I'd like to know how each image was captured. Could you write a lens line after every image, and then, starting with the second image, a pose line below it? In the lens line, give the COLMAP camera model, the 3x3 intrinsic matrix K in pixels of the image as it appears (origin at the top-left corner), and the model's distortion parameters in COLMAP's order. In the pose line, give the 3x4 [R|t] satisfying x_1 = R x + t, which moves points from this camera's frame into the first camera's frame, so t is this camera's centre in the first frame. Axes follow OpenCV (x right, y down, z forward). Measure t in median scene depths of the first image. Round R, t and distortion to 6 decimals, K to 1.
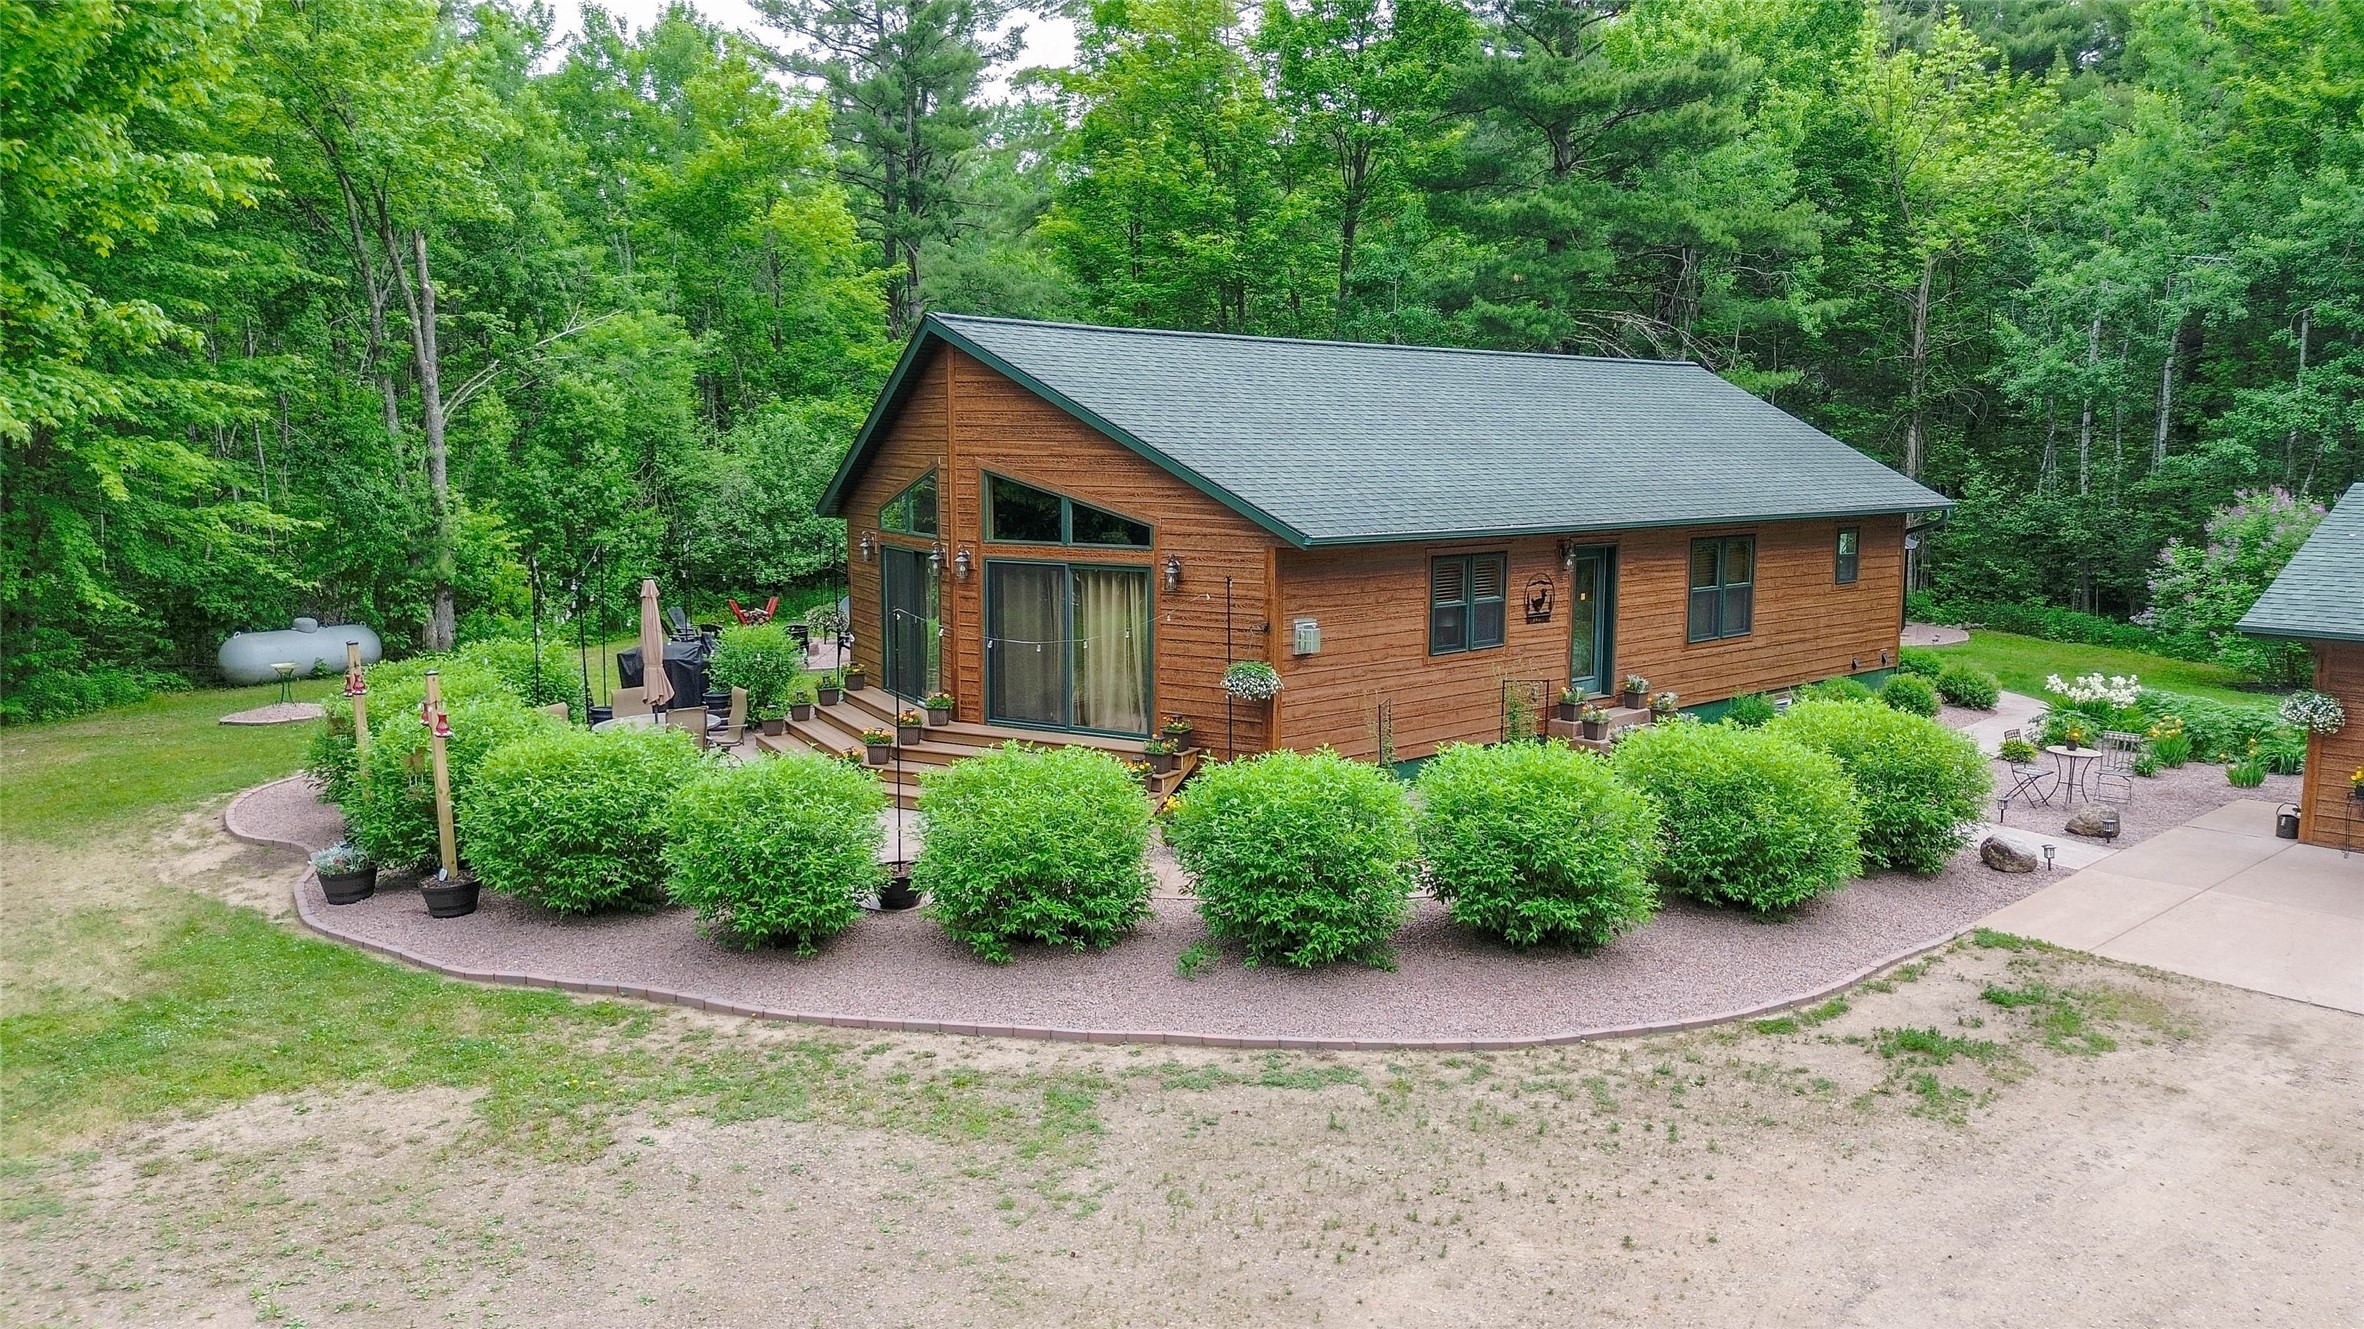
lens RADIAL K [[1651.8, 0, 1180.3], [0, 1651.8, 677.0], [0, 0, 1]] dist [0.086039, -0.117953]
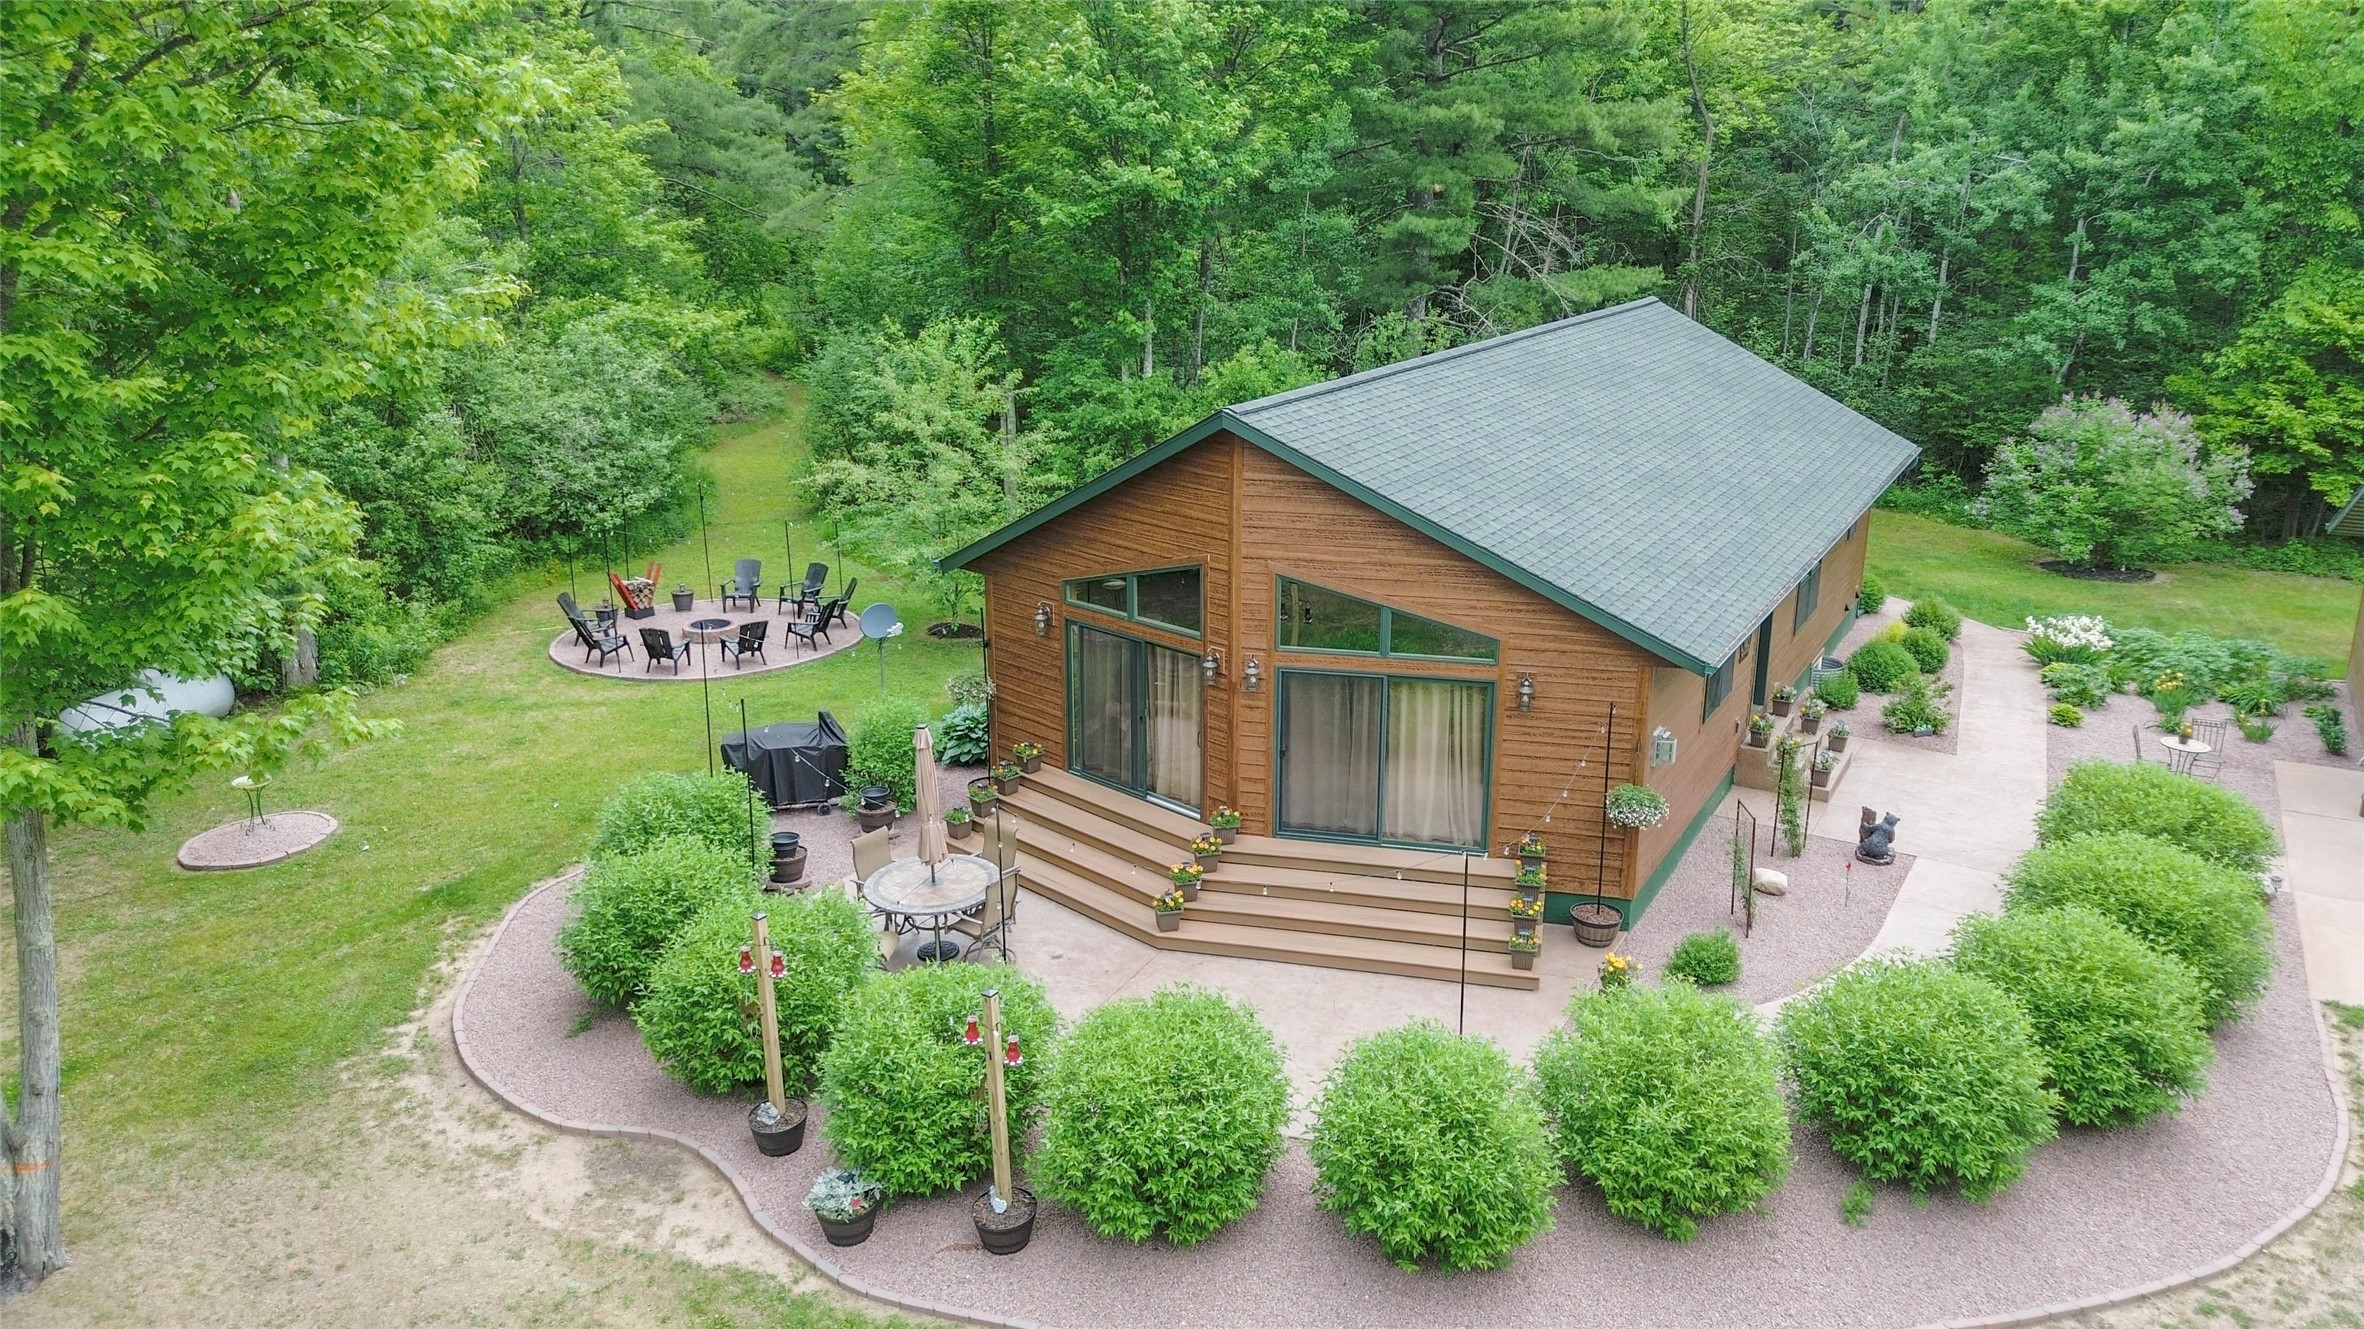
lens RADIAL K [[1697.2, 0, 1182.0], [0, 1697.2, 664.5], [0, 0, 1]] dist [0.003666, -0.002190]
pose [[0.955308, -0.088462, 0.282065, -0.349701], [0.045952, 0.987015, 0.153918, -0.177988], [-0.292019, -0.134078, 0.946968, 0.103305]]
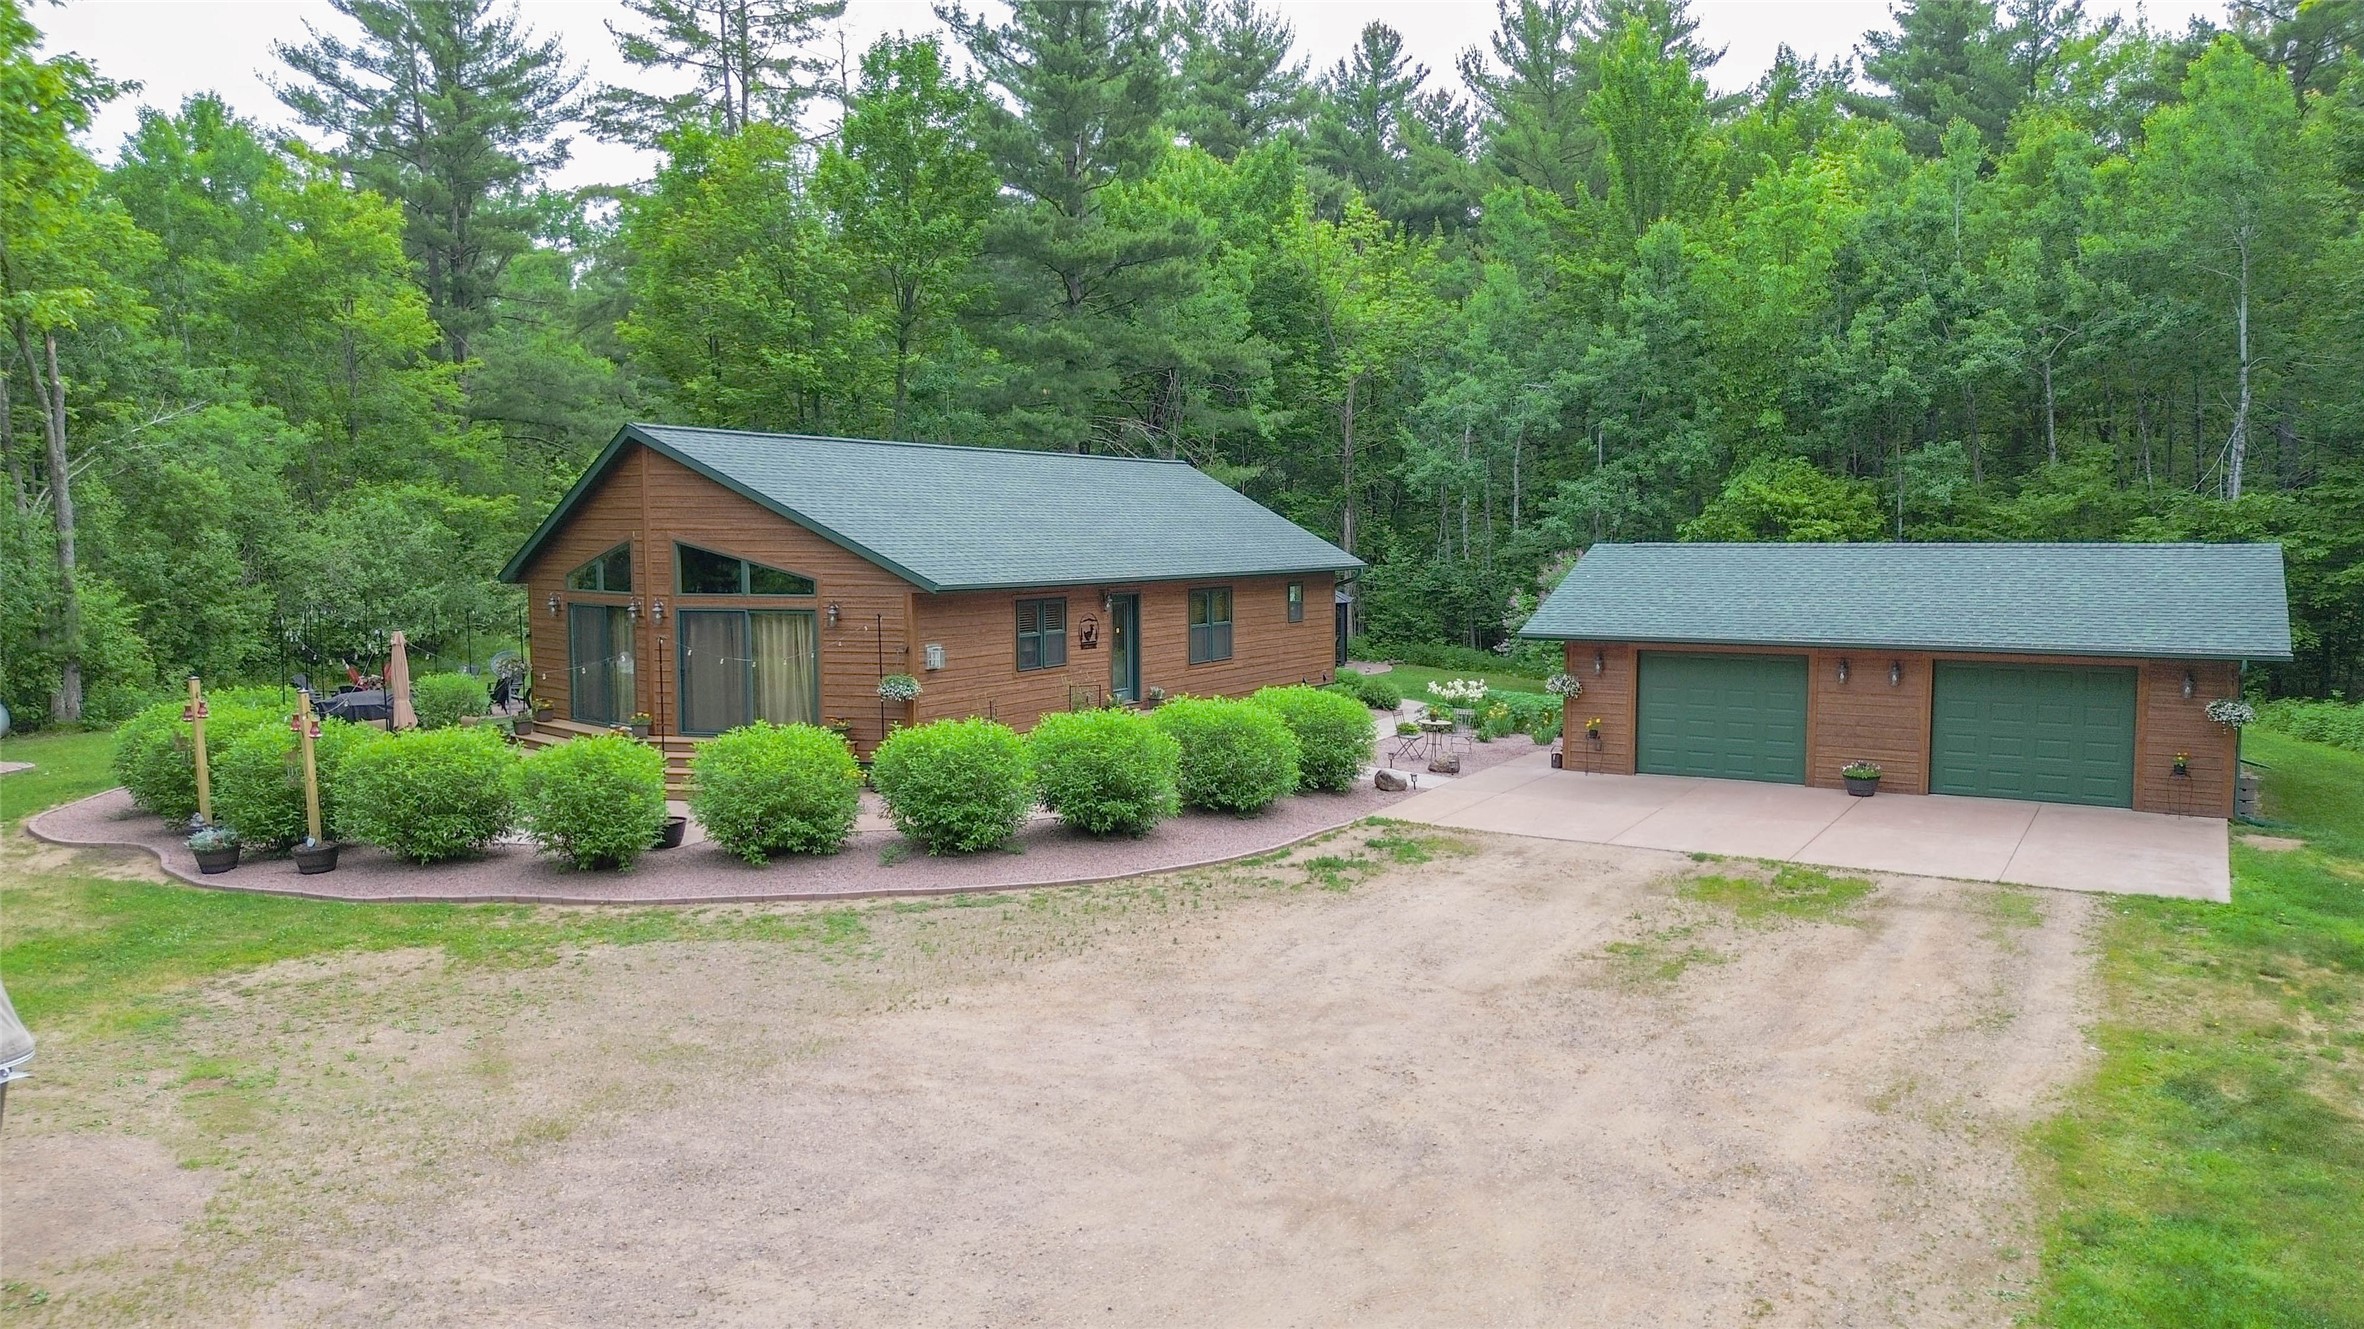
lens RADIAL K [[1651.8, 0, 1180.3], [0, 1651.8, 677.0], [0, 0, 1]] dist [0.086039, -0.117953]
pose [[0.956941, -0.032686, 0.288438, -0.095766], [0.046713, 0.998030, -0.041881, 0.045564], [-0.286501, 0.053551, 0.956582, -0.300622]]
